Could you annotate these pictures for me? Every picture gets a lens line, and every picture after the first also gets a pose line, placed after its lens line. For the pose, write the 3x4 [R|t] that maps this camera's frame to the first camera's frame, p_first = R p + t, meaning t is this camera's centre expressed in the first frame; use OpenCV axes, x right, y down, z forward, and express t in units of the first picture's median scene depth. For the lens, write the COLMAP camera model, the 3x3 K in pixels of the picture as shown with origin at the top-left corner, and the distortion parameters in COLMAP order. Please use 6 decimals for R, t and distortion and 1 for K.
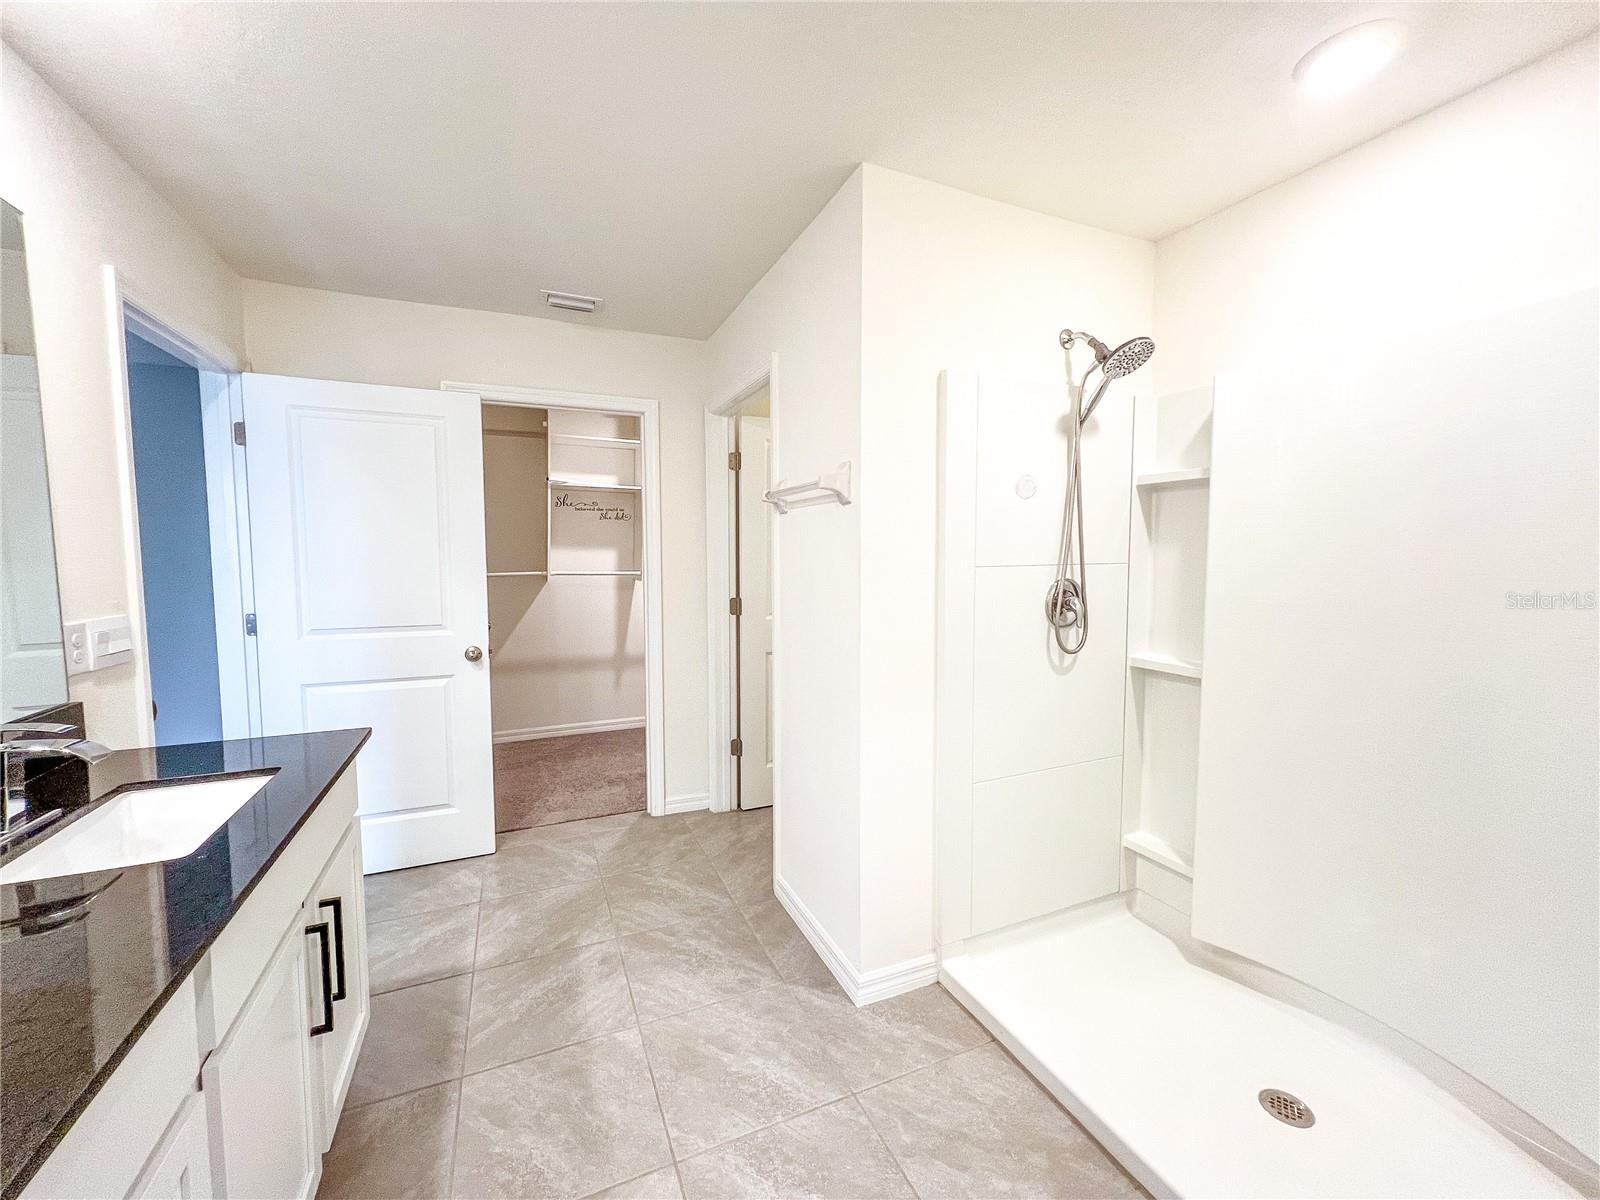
lens RADIAL K [[636.6, 0, 794.2], [0, 636.6, 599.0], [0, 0, 1]] dist [0.003683, 0.000383]
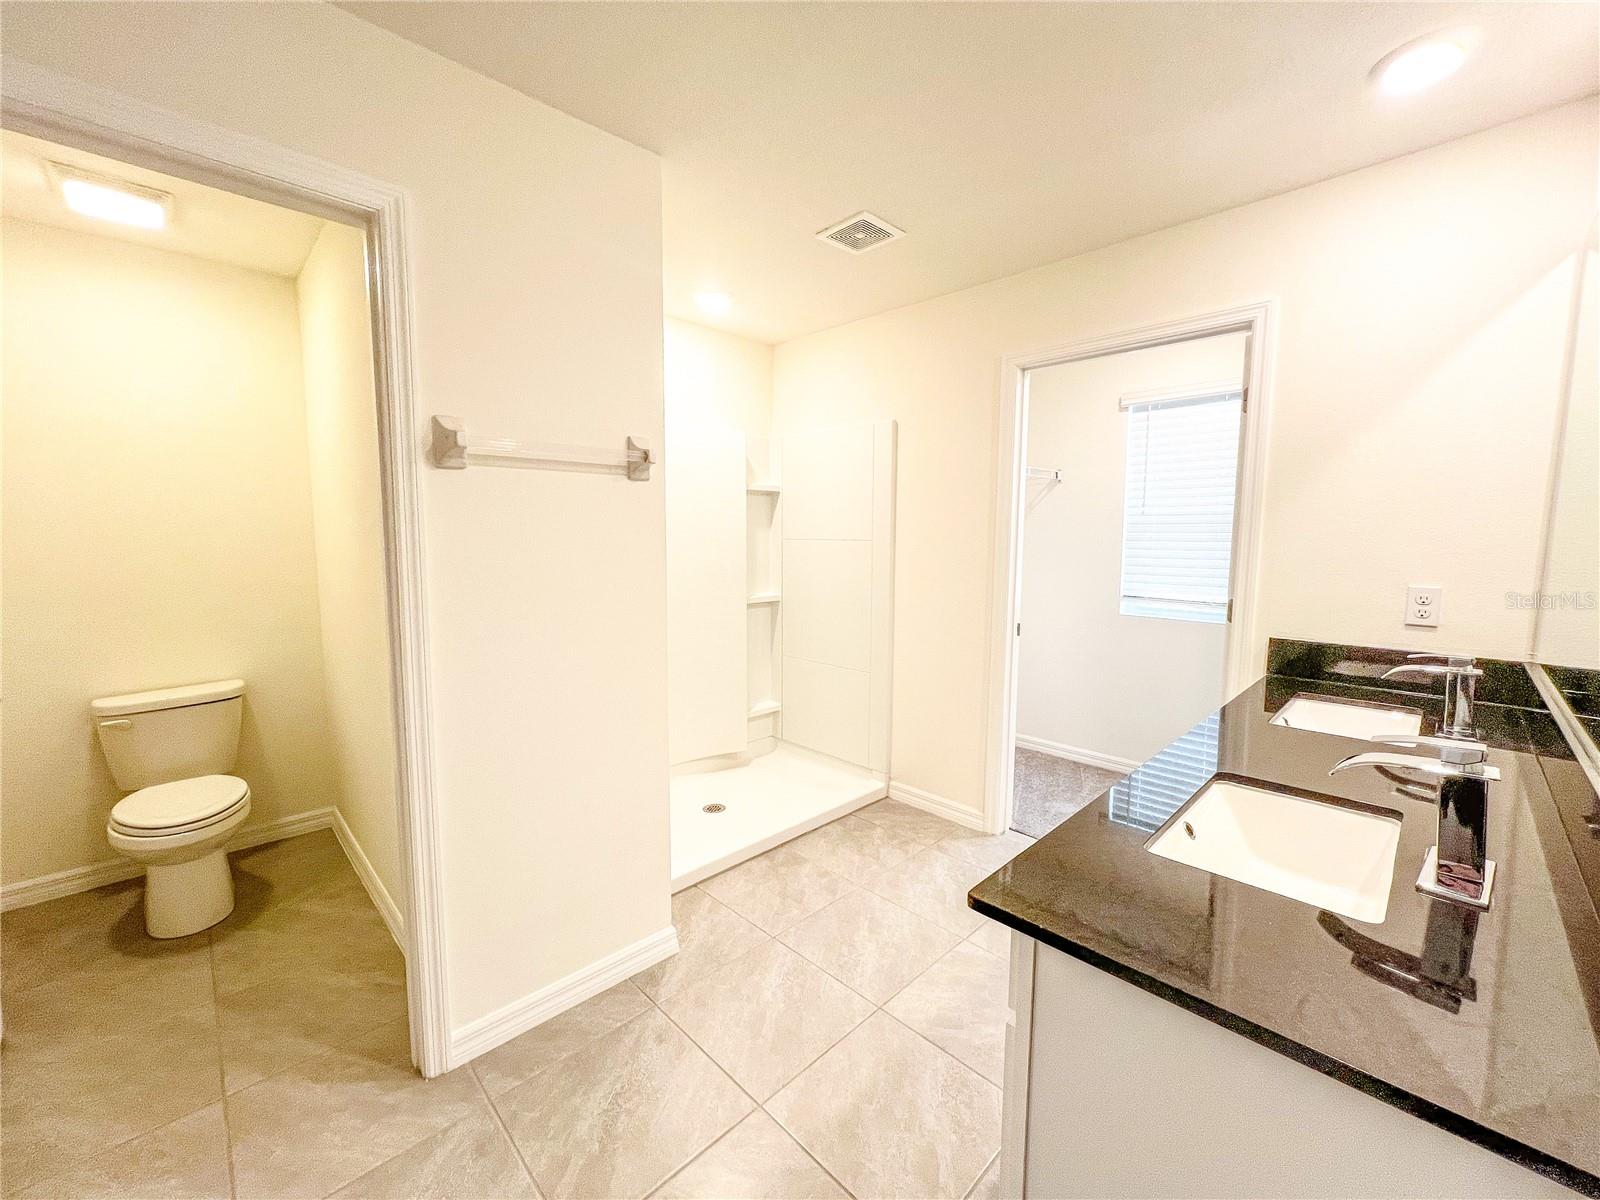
lens RADIAL K [[636.6, 0, 797.8], [0, 636.6, 597.9], [0, 0, 1]] dist [0.003683, 0.000383]
pose [[-0.357530, -0.086734, 0.929865, -1.063225], [0.061439, 0.991337, 0.116091, -0.081098], [-0.931879, 0.098636, -0.349104, 1.291857]]
